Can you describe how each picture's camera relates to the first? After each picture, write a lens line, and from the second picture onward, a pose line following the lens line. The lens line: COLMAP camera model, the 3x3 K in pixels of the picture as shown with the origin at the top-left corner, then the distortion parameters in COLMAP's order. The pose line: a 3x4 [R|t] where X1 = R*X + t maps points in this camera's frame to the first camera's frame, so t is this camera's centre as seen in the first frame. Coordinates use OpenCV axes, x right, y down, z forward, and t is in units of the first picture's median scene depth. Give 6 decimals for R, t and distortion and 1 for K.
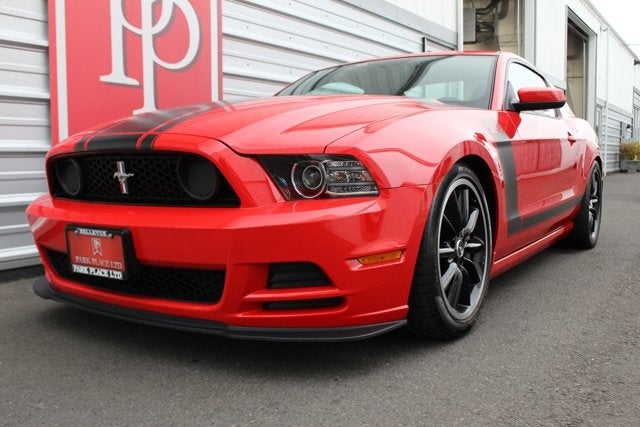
lens RADIAL K [[623.6, 0, 321.1], [0, 623.6, 214.0], [0, 0, 1]] dist [-0.082027, 0.000000]
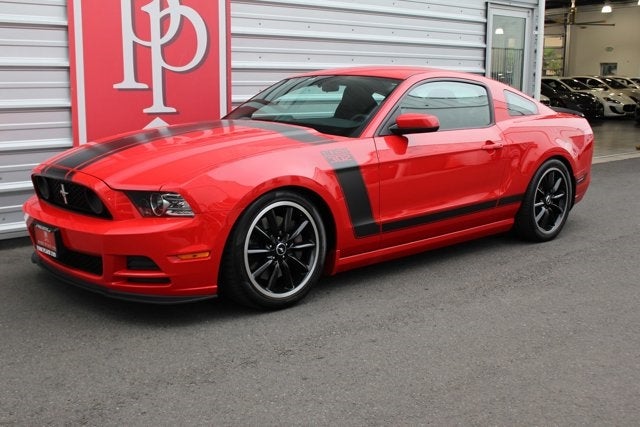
lens RADIAL K [[744.4, 0, 317.7], [0, 744.4, 212.1], [0, 0, 1]] dist [-0.074433, 0.000000]
pose [[0.968928, 0.054989, -0.241154, 0.812238], [-0.034889, 0.995611, 0.086842, -0.207718], [0.244871, -0.075730, 0.966594, -0.730961]]
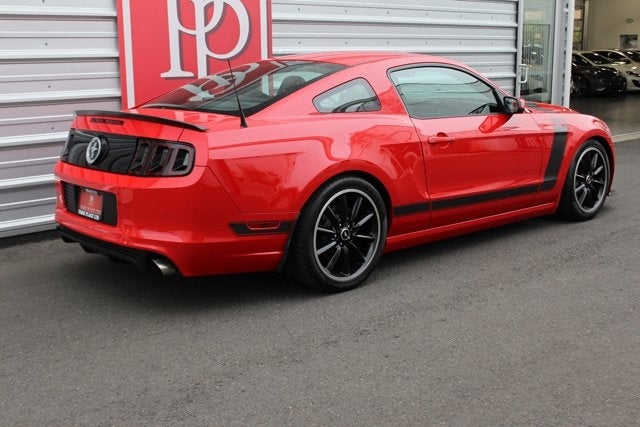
lens RADIAL K [[759.9, 0, 321.0], [0, 759.9, 213.2], [0, 0, 1]] dist [-0.072429, 0.000000]
pose [[0.967430, 0.044698, -0.249159, 0.700127], [-0.016407, 0.993289, 0.114486, -0.229647], [0.252605, -0.106669, 0.961672, -0.876204]]
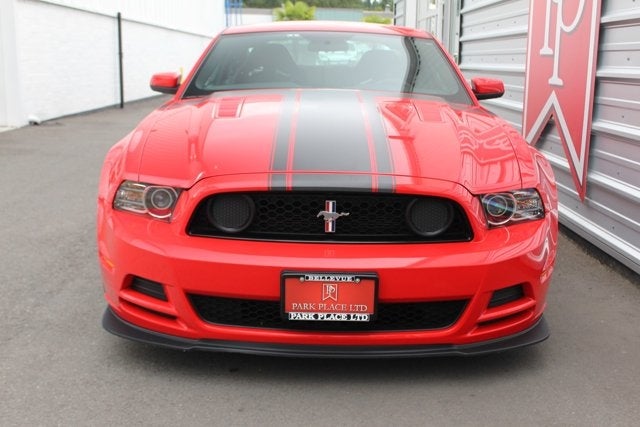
lens RADIAL K [[759.9, 0, 319.5], [0, 759.9, 215.5], [0, 0, 1]] dist [-0.072429, 0.000000]
pose [[0.843018, -0.085949, 0.530974, -0.989678], [0.023334, 0.992065, 0.123539, -0.212450], [-0.537379, -0.091756, 0.838334, 0.008760]]
